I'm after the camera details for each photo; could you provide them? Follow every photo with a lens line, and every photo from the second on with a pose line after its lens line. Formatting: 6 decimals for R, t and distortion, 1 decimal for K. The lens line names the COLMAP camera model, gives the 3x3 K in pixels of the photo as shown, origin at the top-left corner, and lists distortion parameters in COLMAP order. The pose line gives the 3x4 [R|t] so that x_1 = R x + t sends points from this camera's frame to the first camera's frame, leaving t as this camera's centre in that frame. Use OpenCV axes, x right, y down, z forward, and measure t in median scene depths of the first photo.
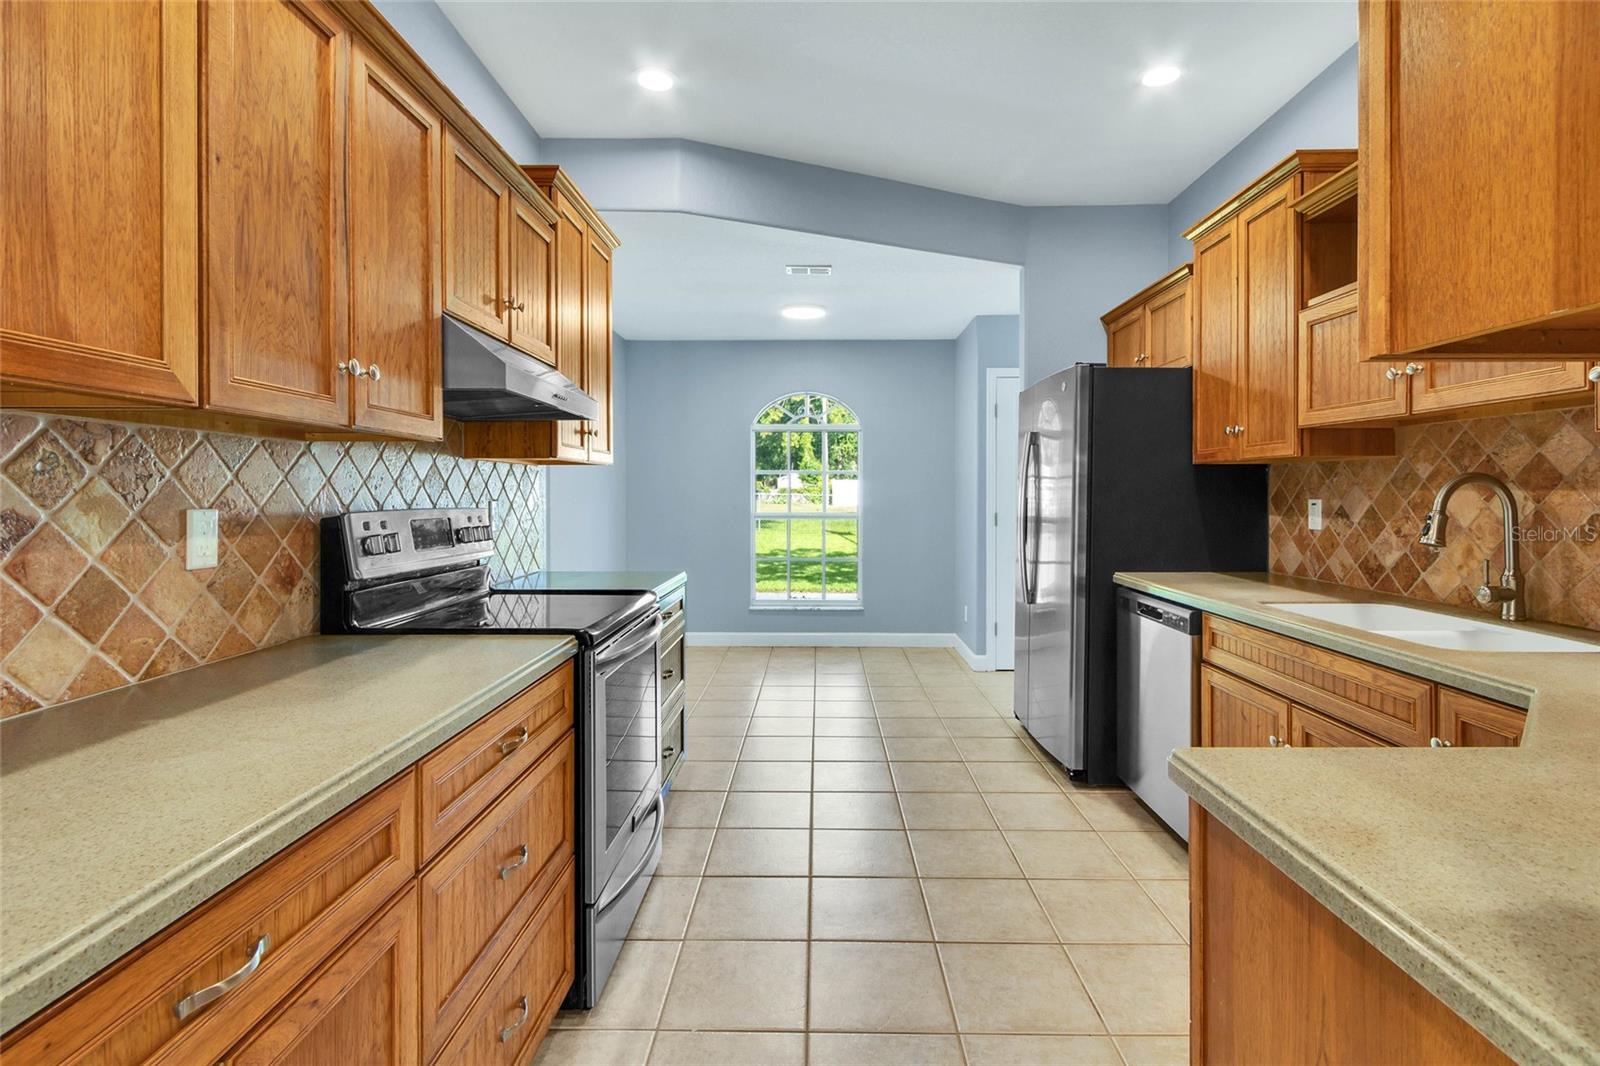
lens RADIAL K [[739.2, 0, 810.7], [0, 739.2, 494.7], [0, 0, 1]] dist [0.002540, 0.000029]
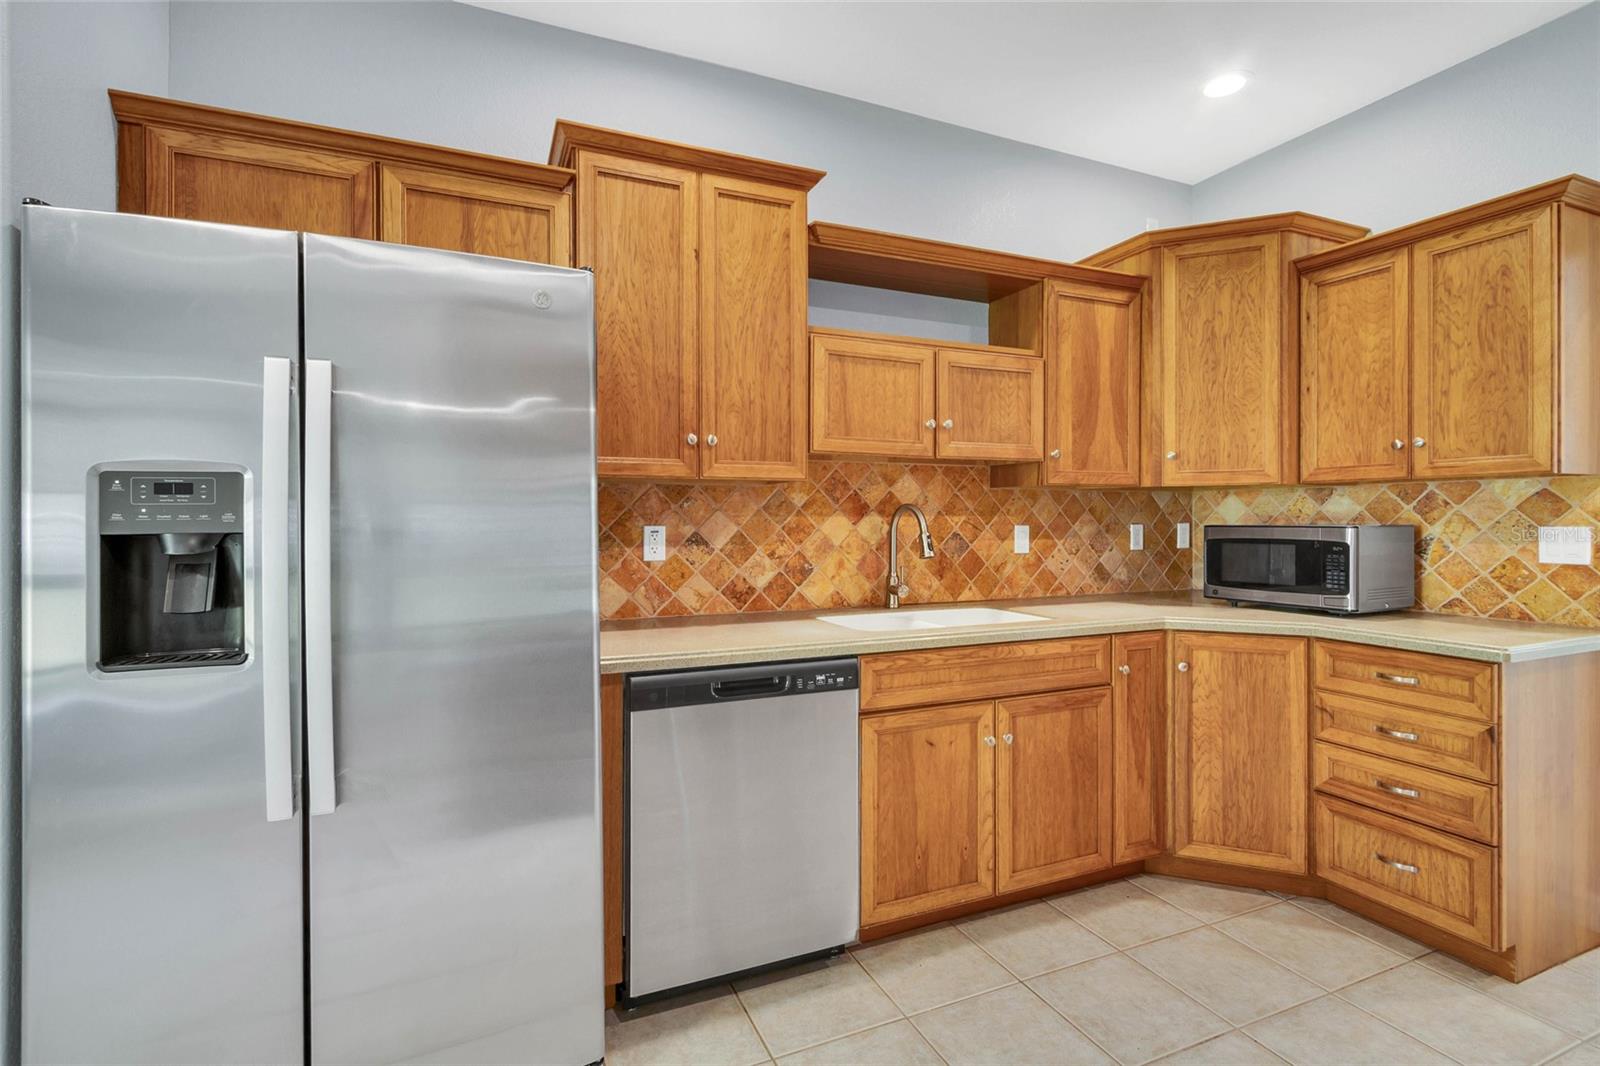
lens RADIAL K [[739.2, 0, 797.9], [0, 739.2, 524.1], [0, 0, 1]] dist [0.002540, 0.000029]
pose [[-0.400890, -0.005080, 0.916112, -0.239783], [0.004452, 0.999962, 0.007494, -0.002680], [-0.916115, 0.007083, -0.400852, 1.473343]]
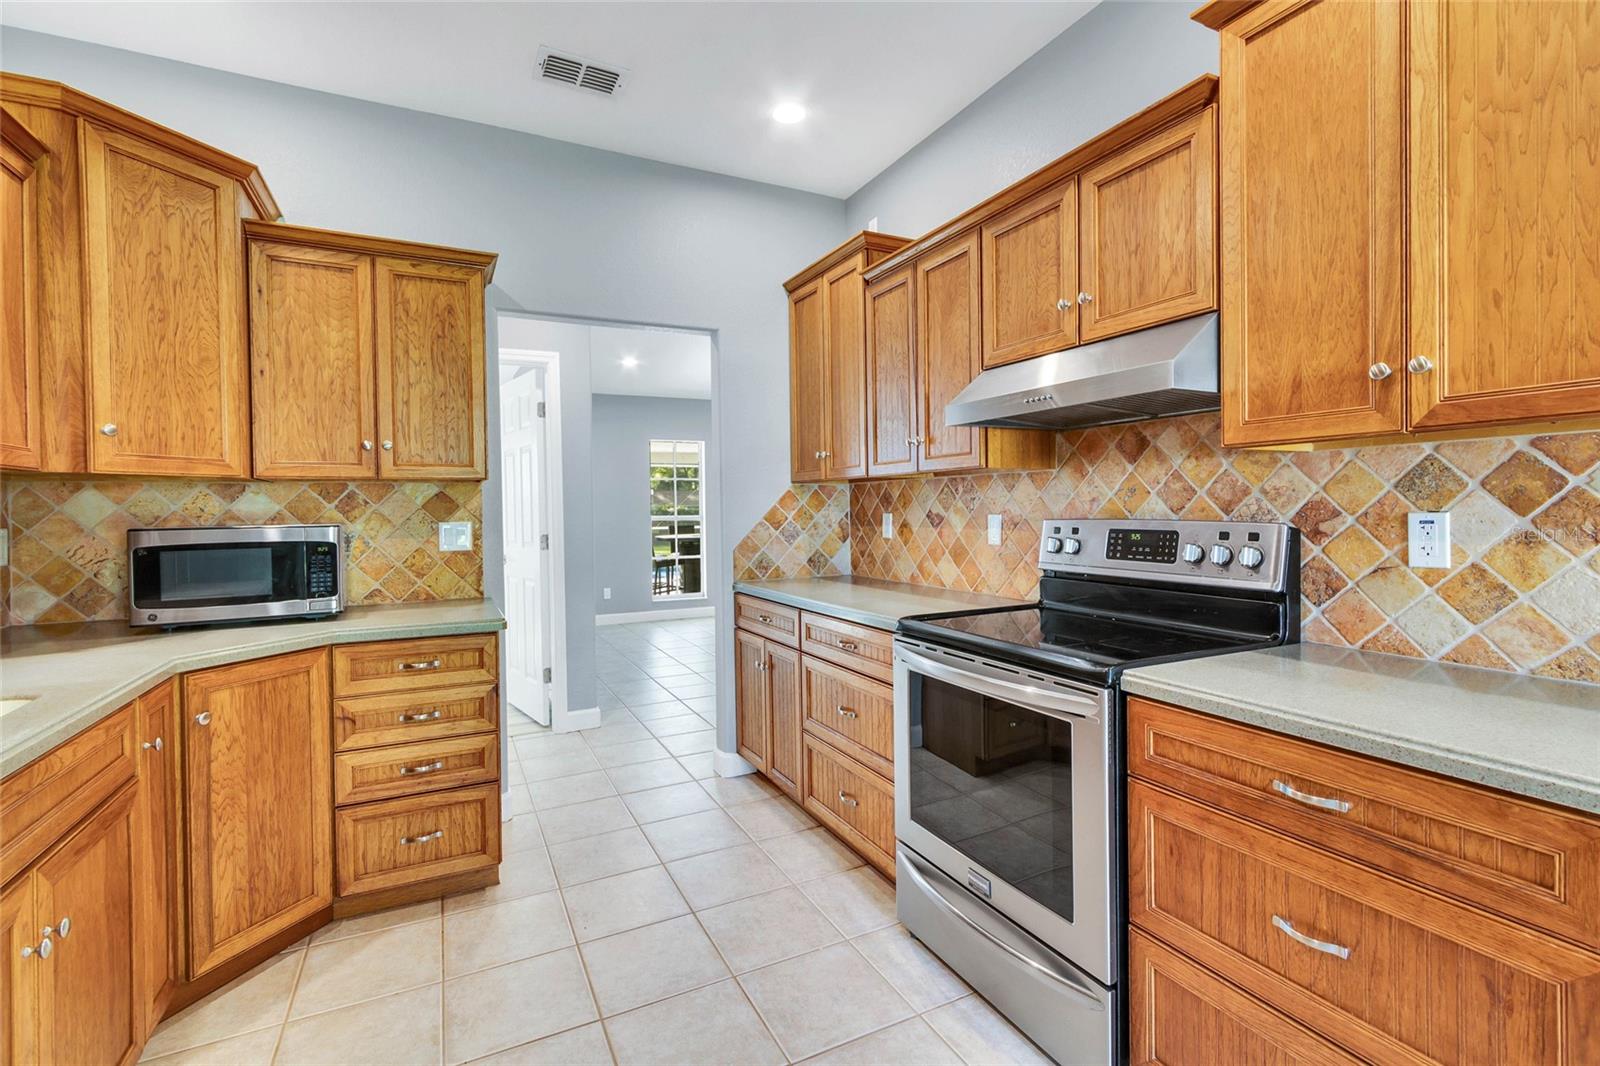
lens RADIAL K [[739.2, 0, 803.1], [0, 739.2, 522.9], [0, 0, 1]] dist [0.002540, 0.000029]
pose [[-0.897876, 0.022092, -0.439694, 0.289664], [0.014184, 0.999673, 0.021263, -0.003584], [0.440020, 0.012854, -0.897896, 1.530929]]
